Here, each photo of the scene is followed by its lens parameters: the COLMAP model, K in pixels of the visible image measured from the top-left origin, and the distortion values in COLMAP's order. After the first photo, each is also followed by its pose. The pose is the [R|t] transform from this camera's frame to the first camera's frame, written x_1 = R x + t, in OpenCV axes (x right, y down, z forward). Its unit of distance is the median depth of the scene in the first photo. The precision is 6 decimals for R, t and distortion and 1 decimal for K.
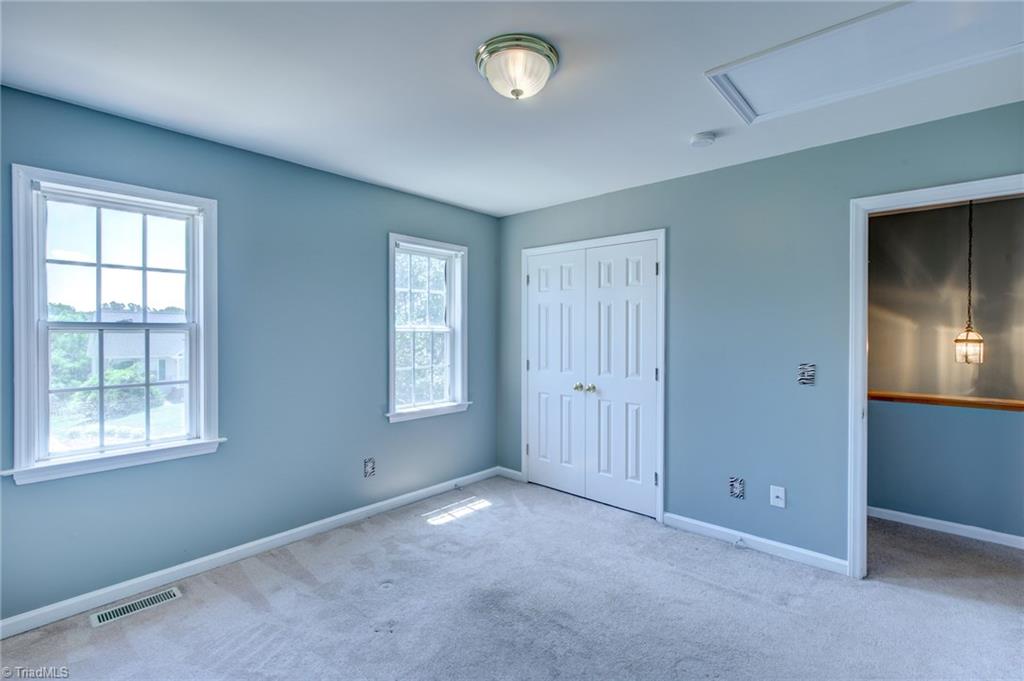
lens RADIAL K [[468.0, 0, 512.9], [0, 468.0, 330.7], [0, 0, 1]] dist [-0.002608, 0.001950]
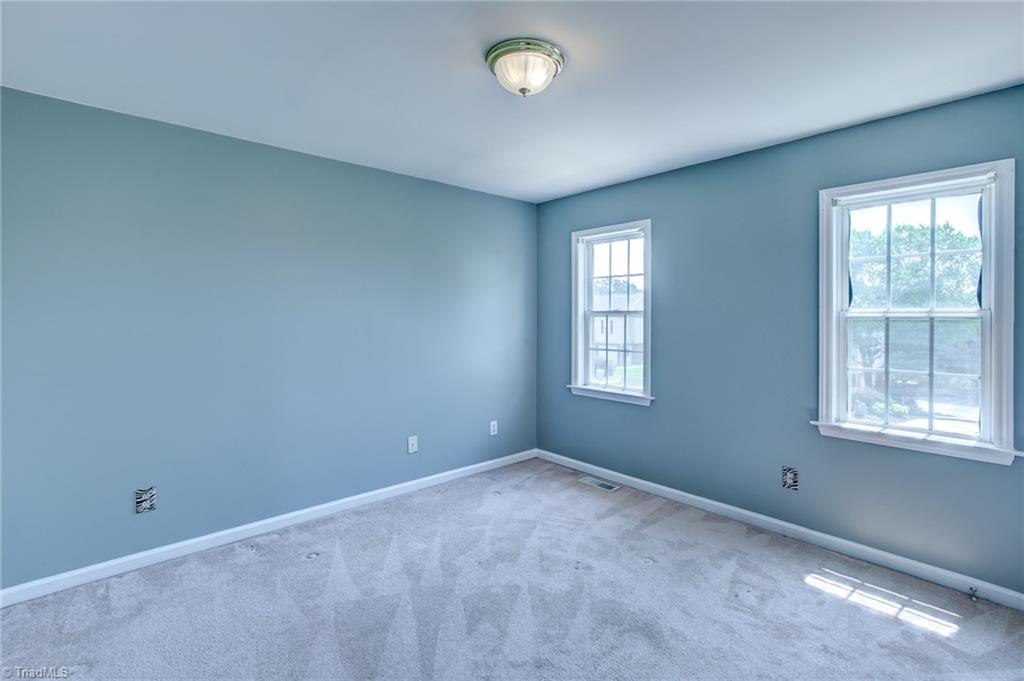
lens RADIAL K [[468.0, 0, 518.1], [0, 468.0, 330.1], [0, 0, 1]] dist [-0.002608, 0.001950]
pose [[-0.112558, 0.029113, -0.993219, 0.609375], [0.005824, 0.999573, 0.028639, 0.000742], [0.993628, -0.002561, -0.112680, 0.652026]]
